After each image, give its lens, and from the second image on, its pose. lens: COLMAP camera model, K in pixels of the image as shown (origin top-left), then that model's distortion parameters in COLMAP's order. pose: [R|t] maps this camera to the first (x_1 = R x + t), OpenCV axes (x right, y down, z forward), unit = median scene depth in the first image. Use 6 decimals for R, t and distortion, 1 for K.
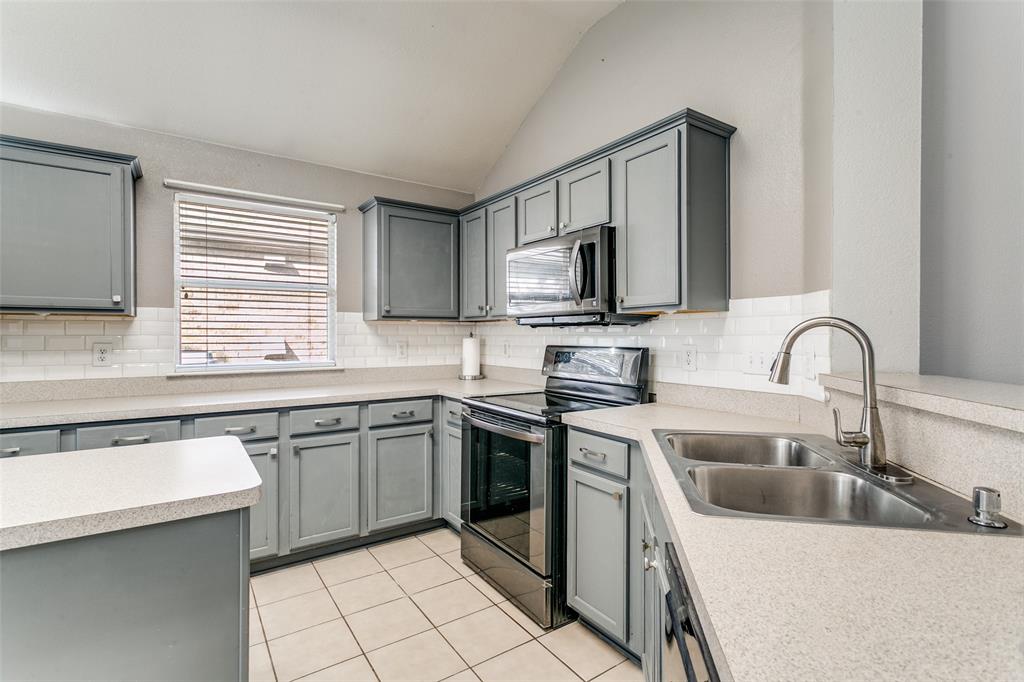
lens RADIAL K [[482.1, 0, 512.8], [0, 482.1, 337.7], [0, 0, 1]] dist [0.002878, 0.000423]
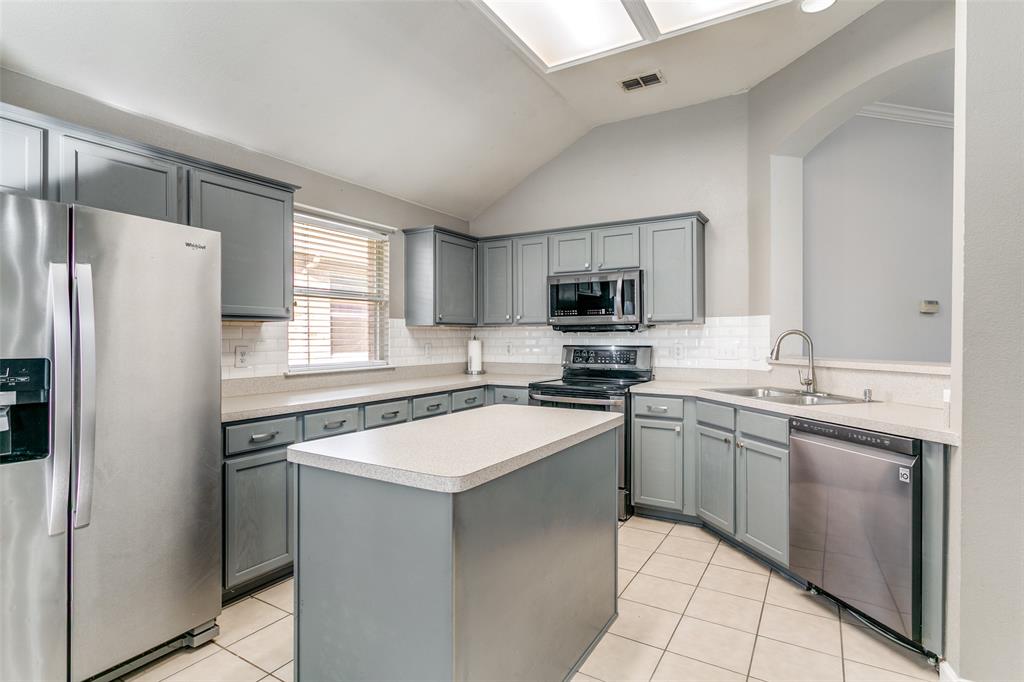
lens RADIAL K [[515.4, 0, 514.3], [0, 515.4, 337.0], [0, 0, 1]] dist [0.002028, -0.000124]
pose [[0.910642, -0.002329, 0.413190, -0.680799], [0.004721, 0.999977, -0.004767, -0.001485], [-0.413169, 0.006292, 0.910632, -0.292760]]
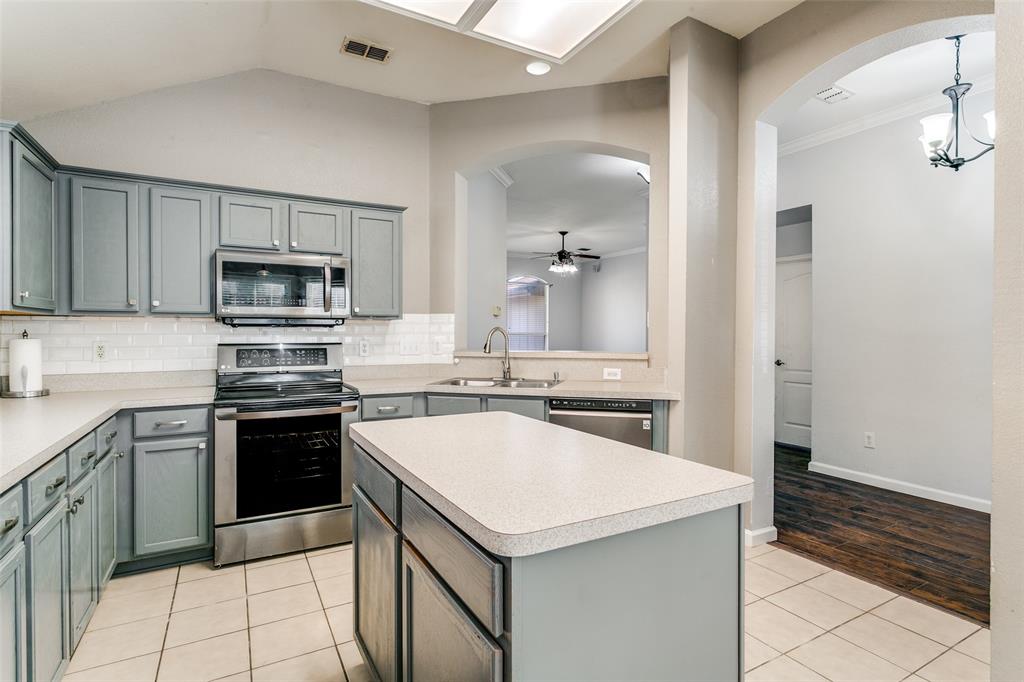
lens RADIAL K [[515.4, 0, 512.7], [0, 515.4, 339.2], [0, 0, 1]] dist [0.002028, -0.000124]
pose [[0.096767, -0.013130, 0.995220, -0.977637], [0.005022, 0.999907, 0.012704, -0.005528], [-0.995294, 0.003769, 0.096824, 0.277615]]
